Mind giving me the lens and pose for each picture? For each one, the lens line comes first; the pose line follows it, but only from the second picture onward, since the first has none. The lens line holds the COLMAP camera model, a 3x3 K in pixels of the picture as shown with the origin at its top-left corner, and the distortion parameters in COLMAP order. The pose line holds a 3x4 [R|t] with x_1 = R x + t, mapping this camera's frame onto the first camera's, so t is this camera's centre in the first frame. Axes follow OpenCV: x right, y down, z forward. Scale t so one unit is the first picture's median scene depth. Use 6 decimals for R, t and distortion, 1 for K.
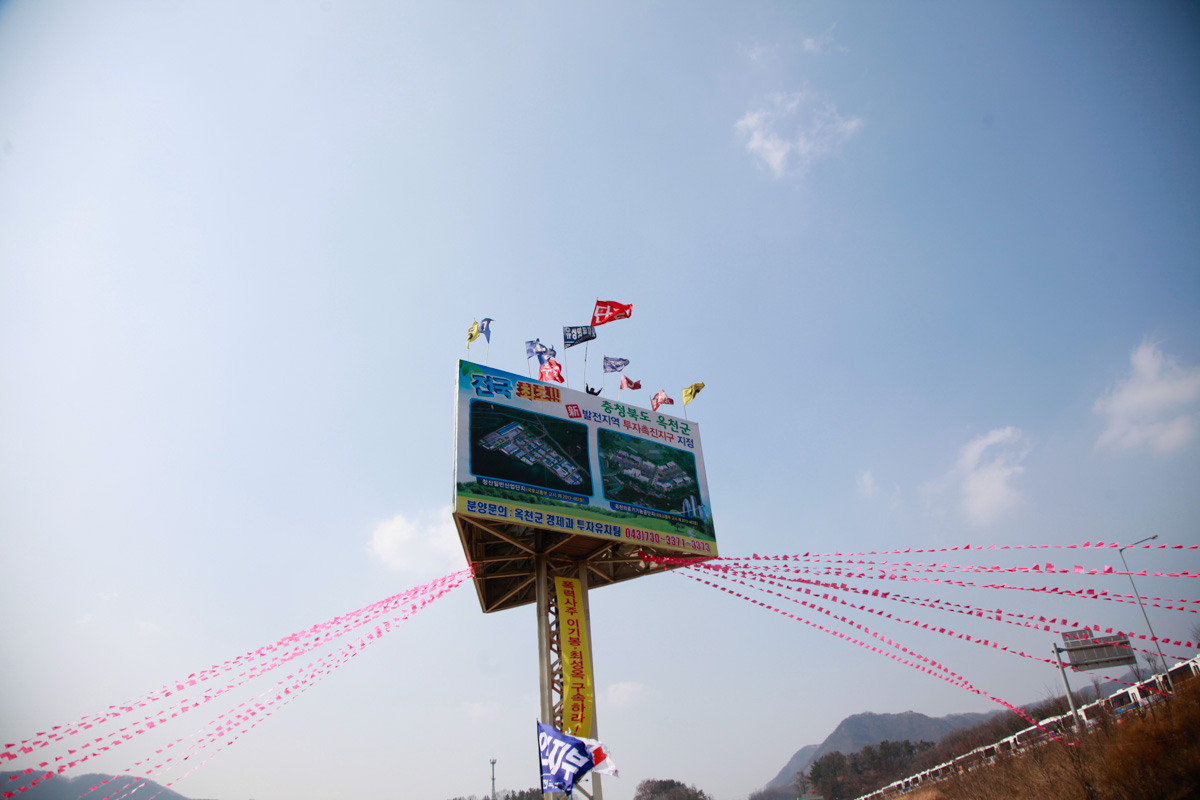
lens RADIAL K [[794.6, 0, 604.2], [0, 794.6, 422.1], [0, 0, 1]] dist [-0.169252, 0.075696]
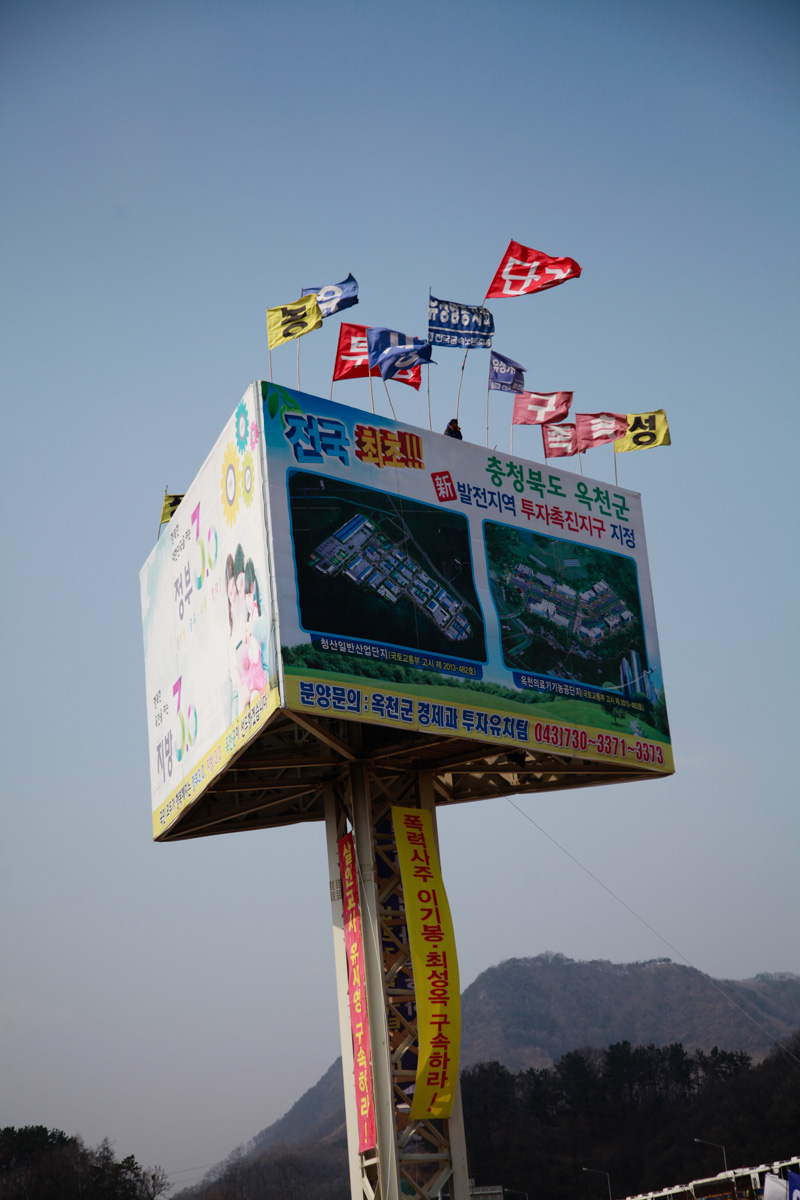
lens RADIAL K [[2291.3, 0, 400.0], [0, 2291.3, 600.0], [0, 0, 1]] dist [0.211827, 0.011993]
pose [[0.968200, 0.059026, 0.243116, -0.430250], [-0.109897, 0.973336, 0.201343, -0.239275], [-0.224749, -0.221658, 0.948871, -0.402039]]
